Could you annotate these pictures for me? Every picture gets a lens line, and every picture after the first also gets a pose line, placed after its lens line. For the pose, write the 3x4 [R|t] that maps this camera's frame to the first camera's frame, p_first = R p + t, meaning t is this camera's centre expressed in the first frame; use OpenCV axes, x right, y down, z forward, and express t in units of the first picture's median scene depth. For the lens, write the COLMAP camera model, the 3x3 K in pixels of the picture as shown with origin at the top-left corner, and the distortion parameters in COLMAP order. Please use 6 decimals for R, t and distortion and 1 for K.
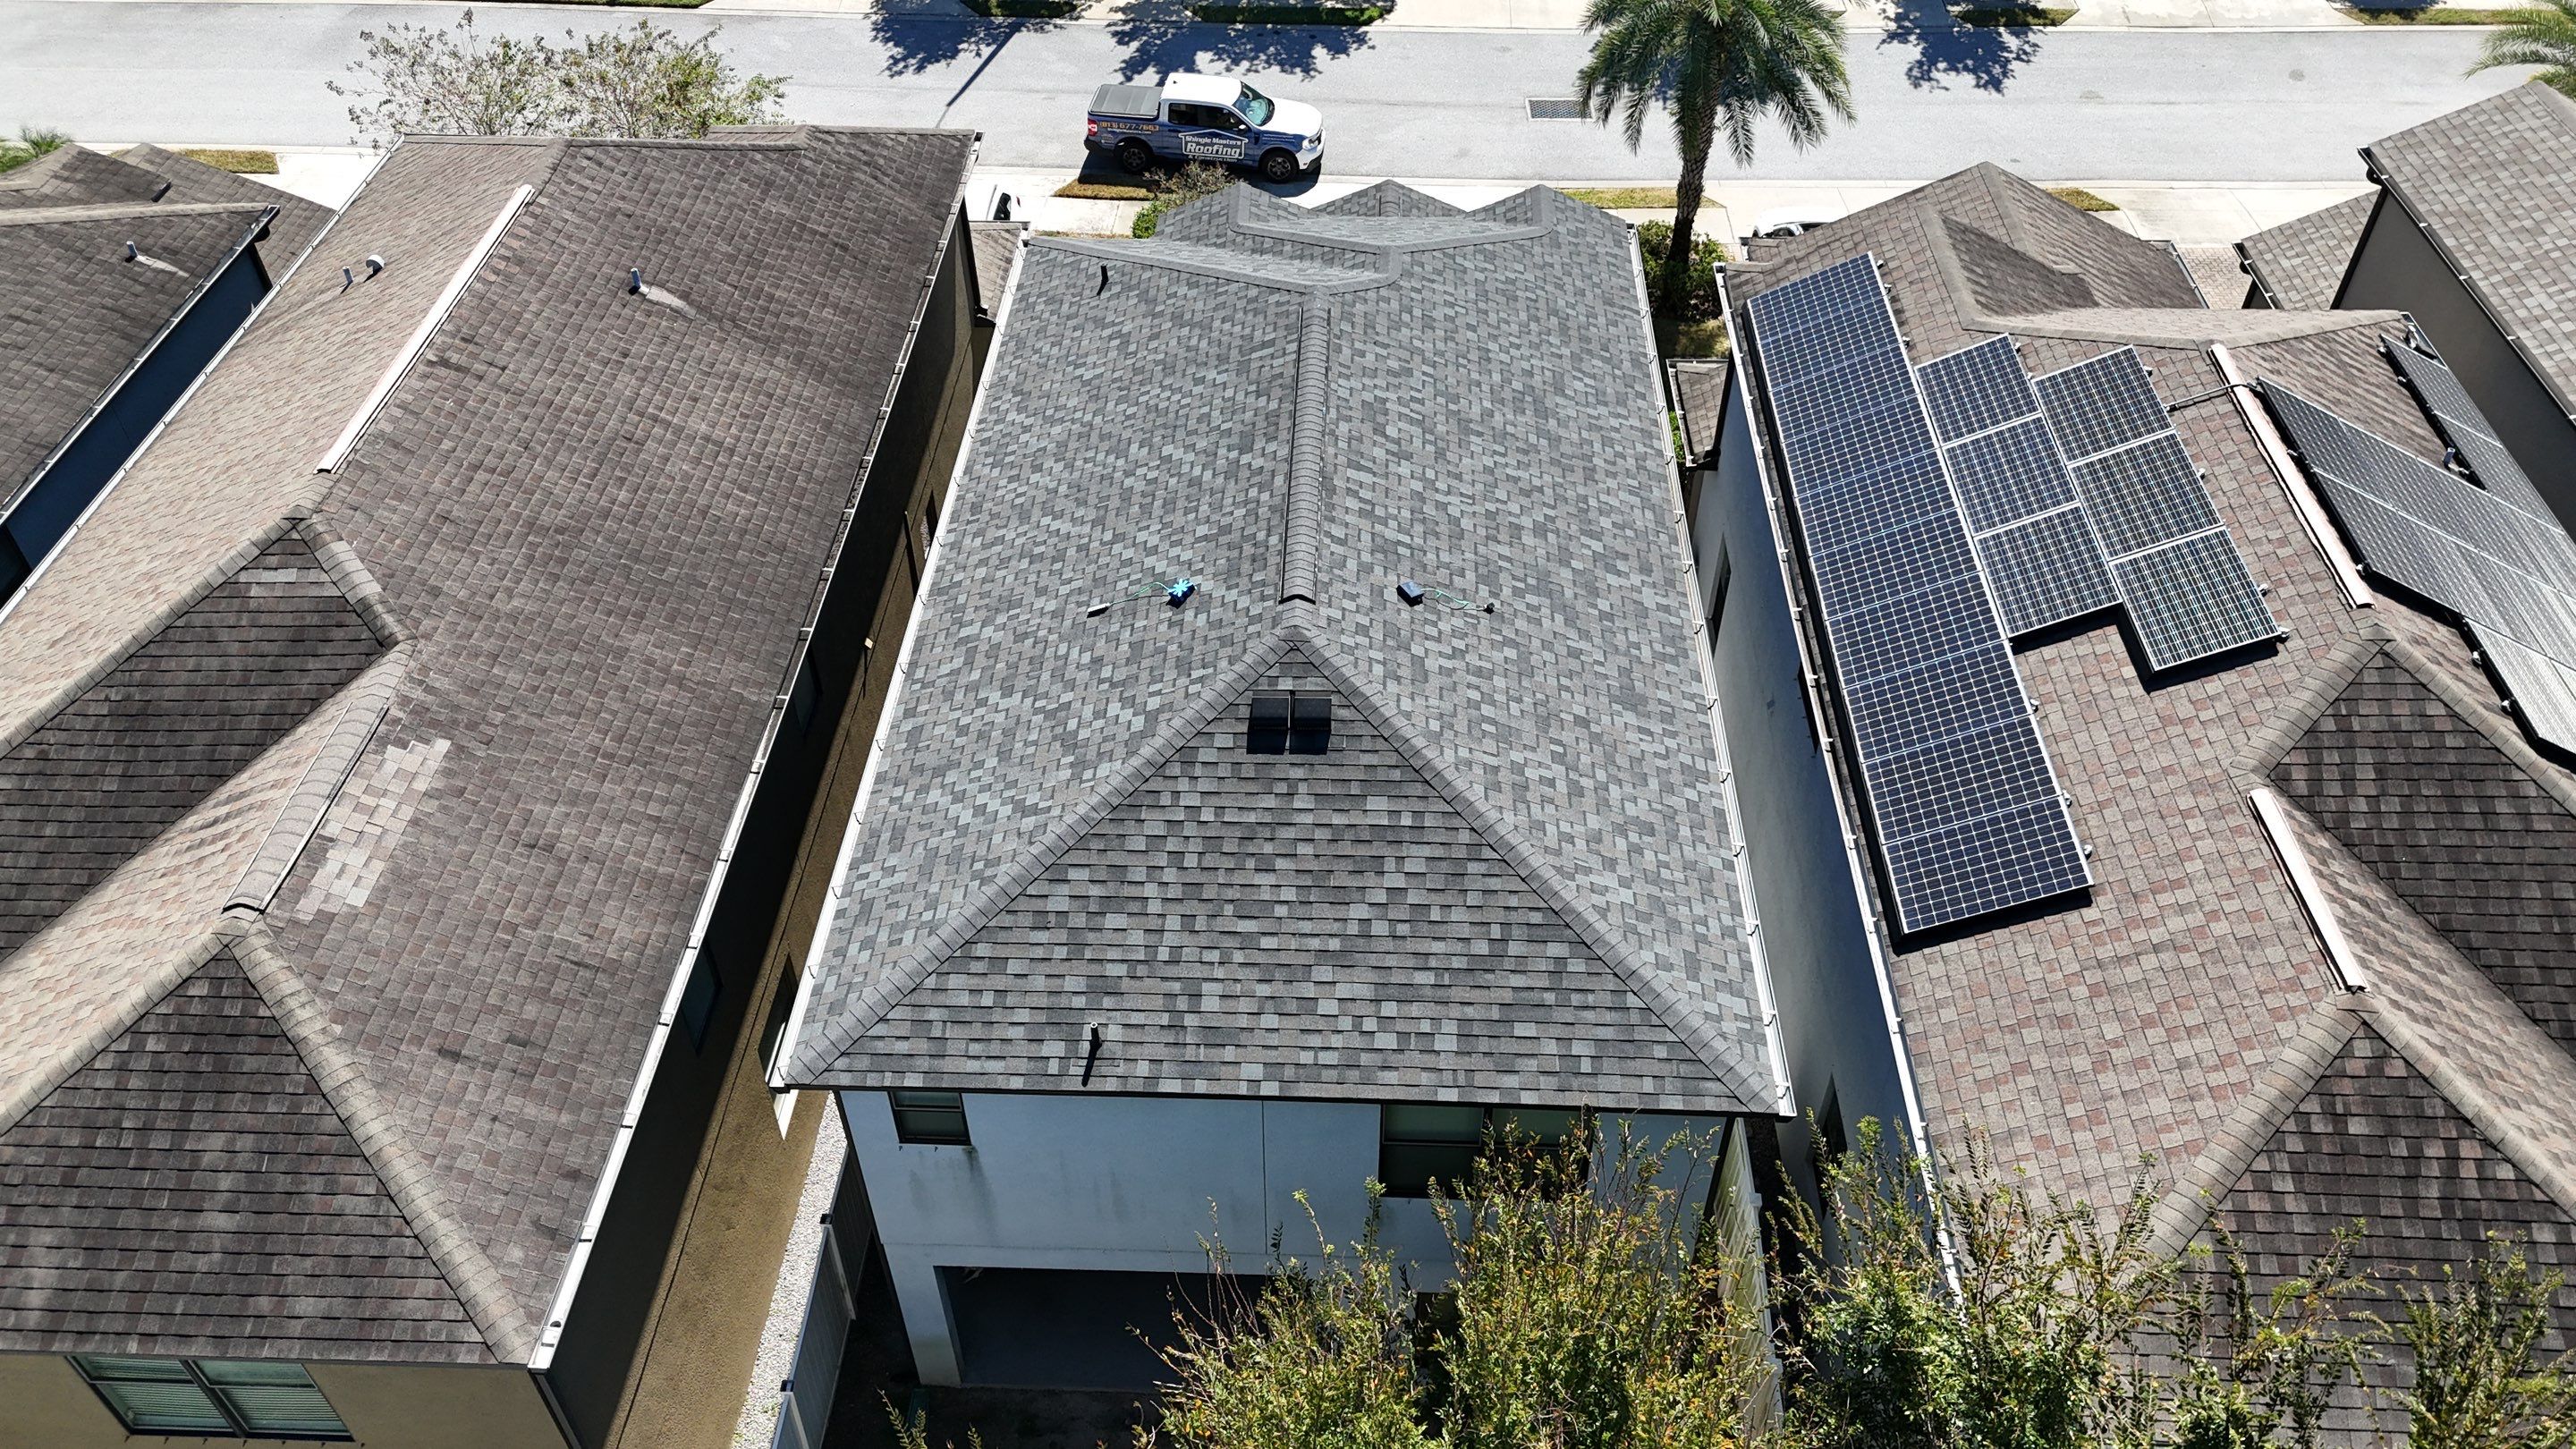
lens RADIAL K [[1903.2, 0, 1279.9], [0, 1903.2, 721.9], [0, 0, 1]] dist [0.088779, -0.063167]
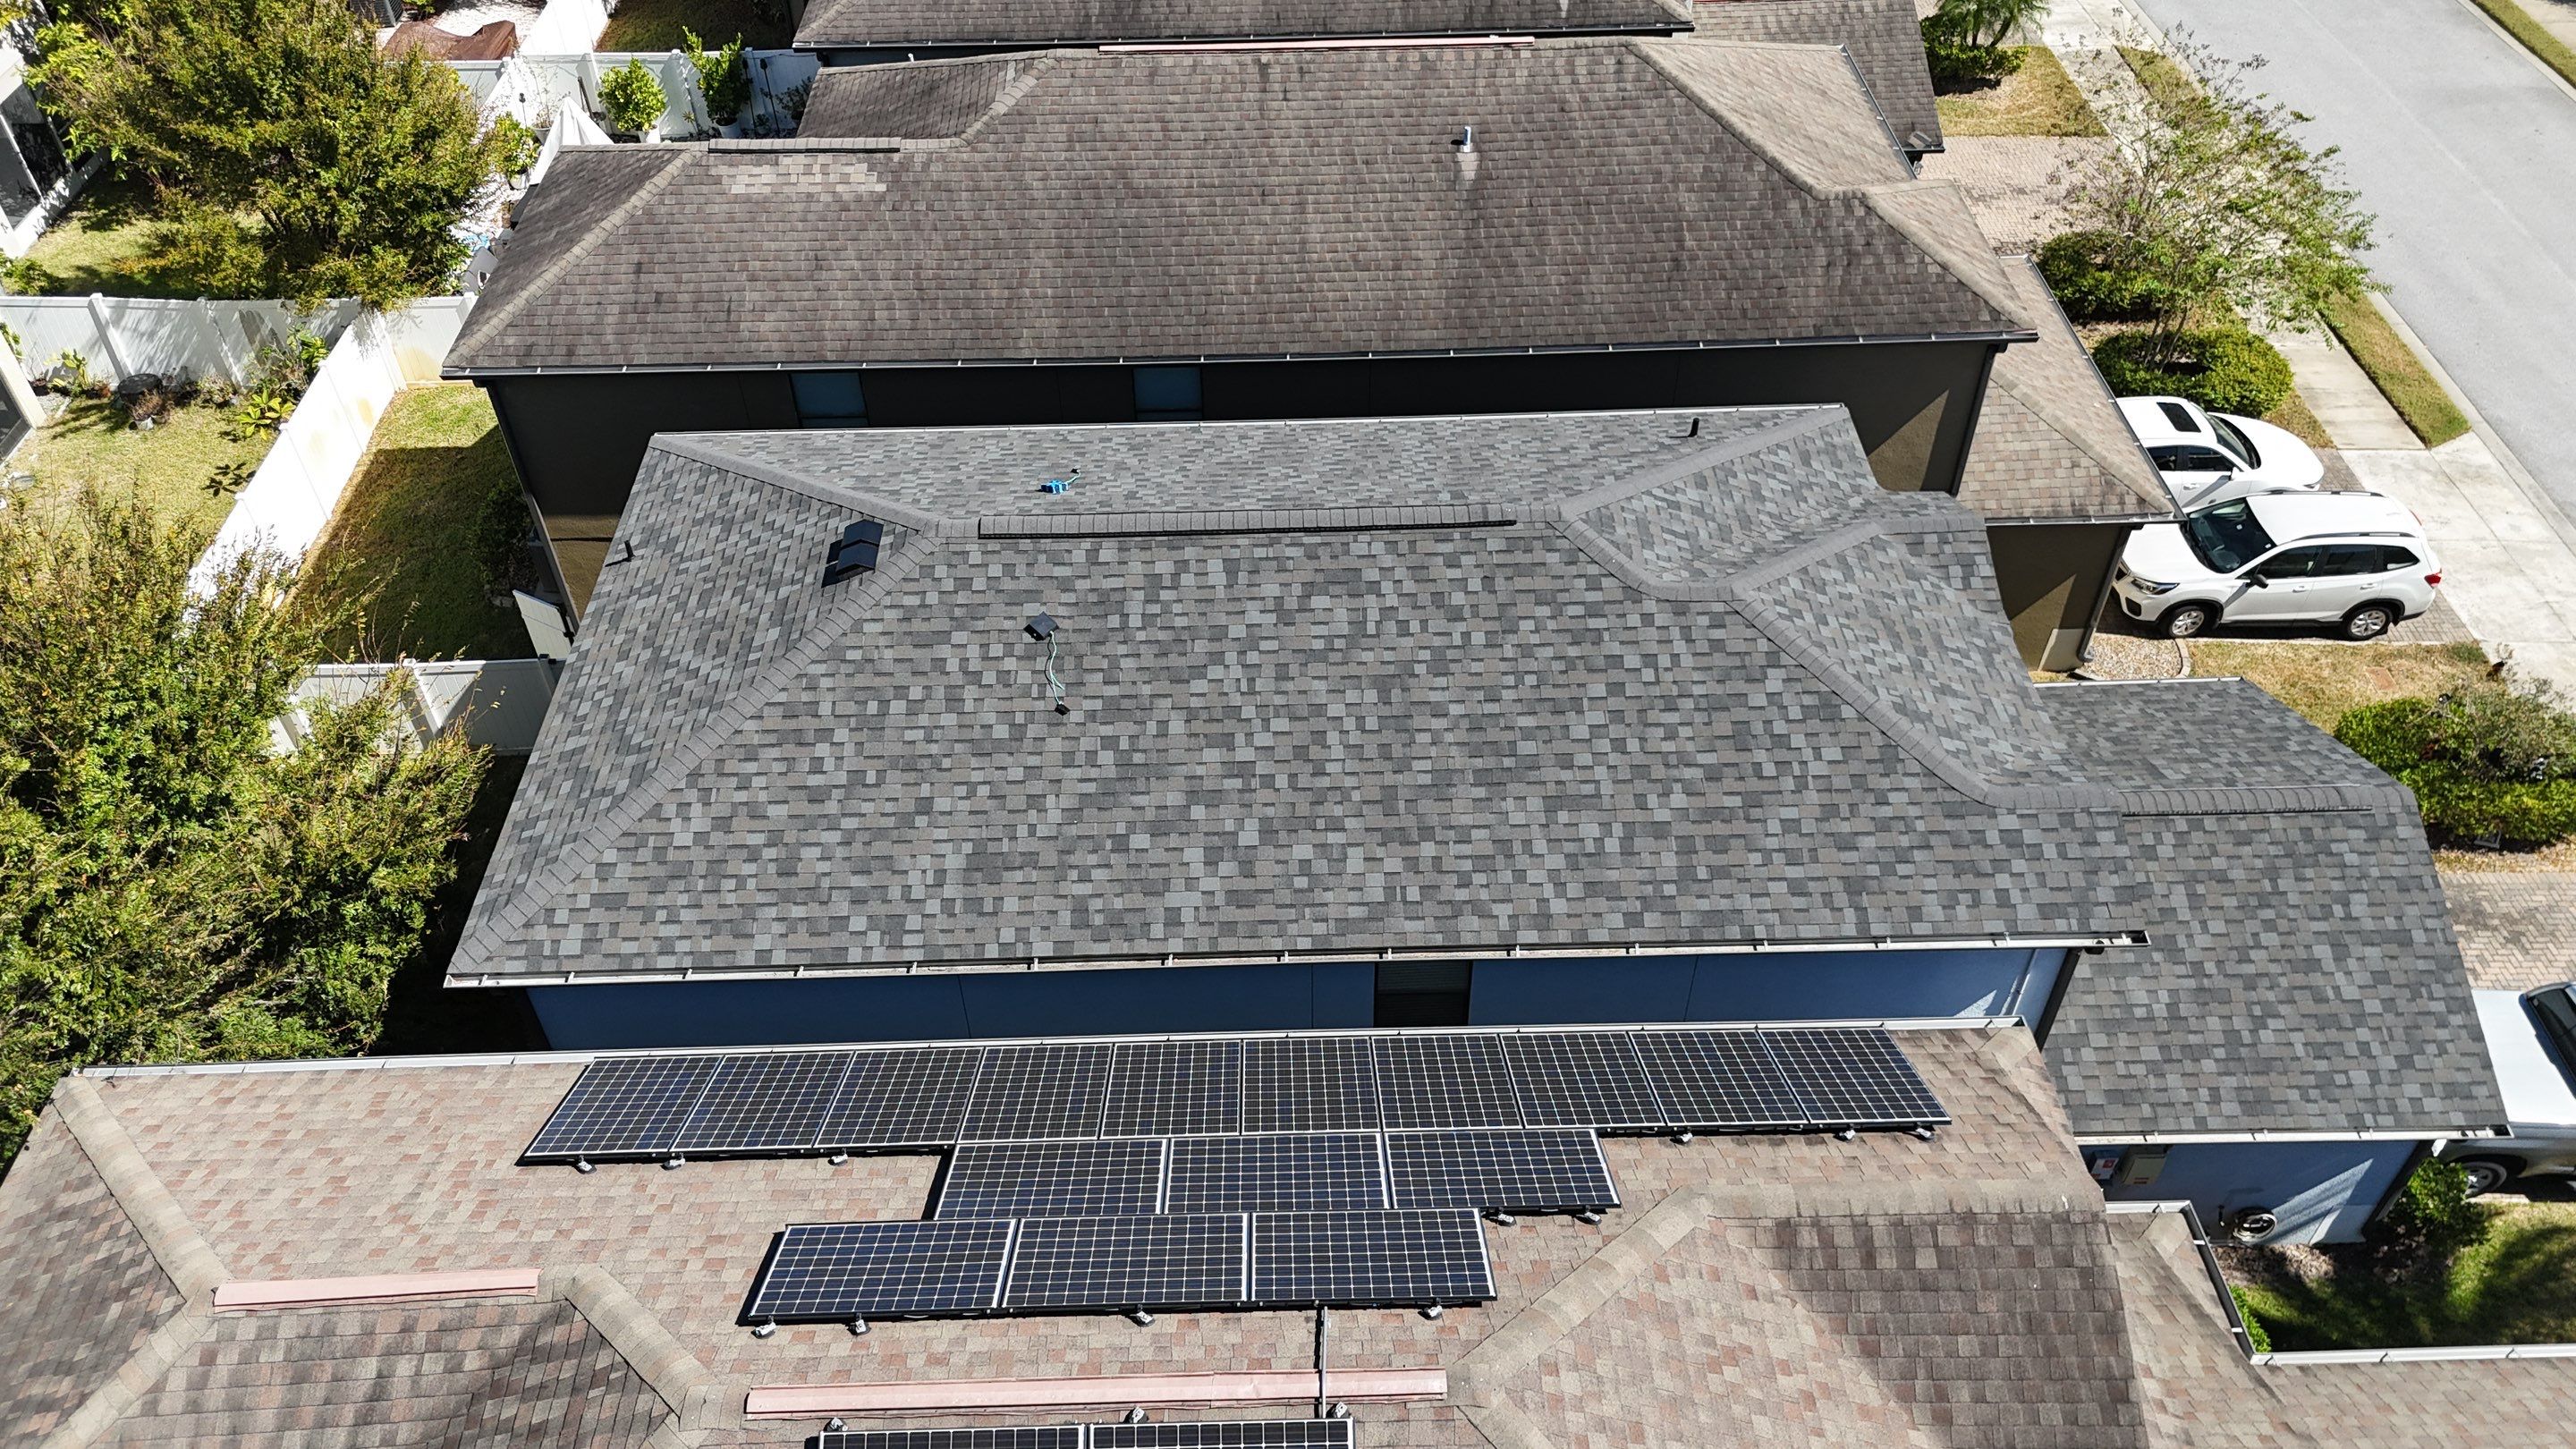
lens RADIAL K [[1903.2, 0, 1279.9], [0, 1903.2, 721.9], [0, 0, 1]] dist [0.088779, -0.063167]
pose [[0.069037, 0.688515, -0.721928, 0.884127], [-0.668478, 0.569090, 0.478825, -0.638557], [0.740521, 0.449537, 0.499546, 0.674963]]
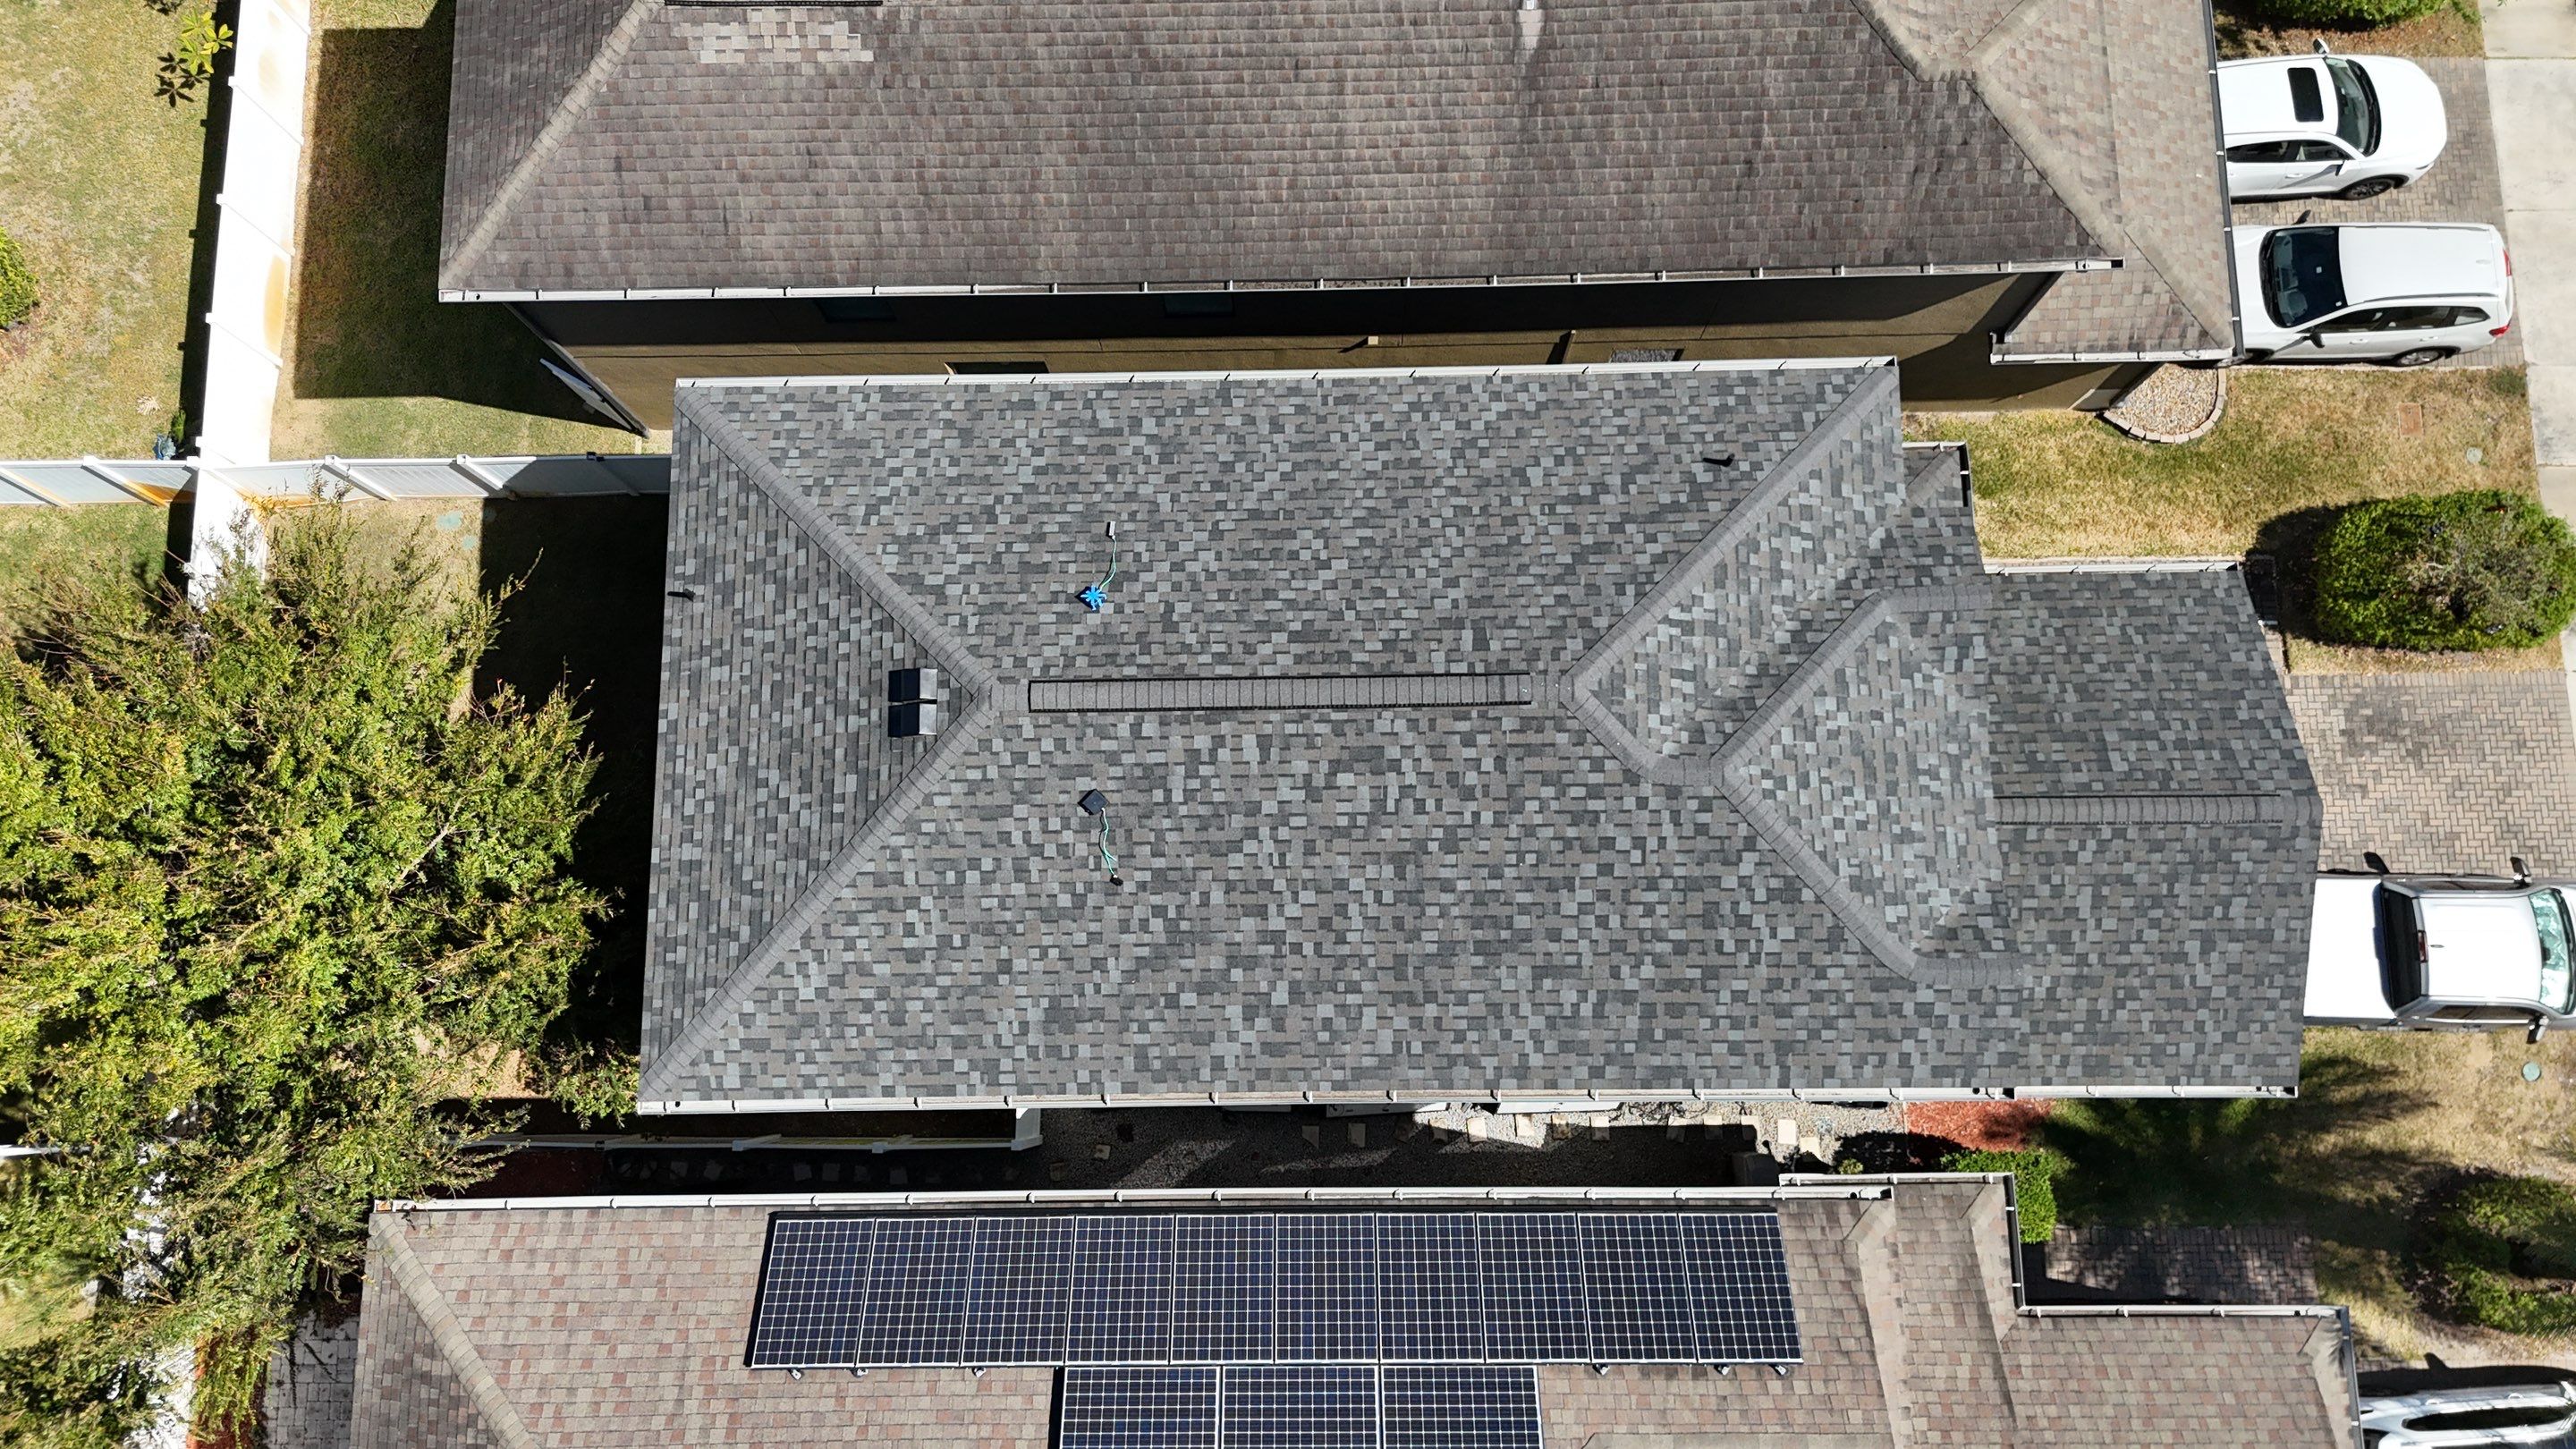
lens RADIAL K [[1903.2, 0, 1279.9], [0, 1903.2, 721.9], [0, 0, 1]] dist [0.088779, -0.063167]
pose [[0.057475, 0.981782, -0.181111, 0.244439], [-0.661216, 0.173353, 0.729892, -1.014093], [0.747991, 0.077803, 0.659133, 0.390737]]
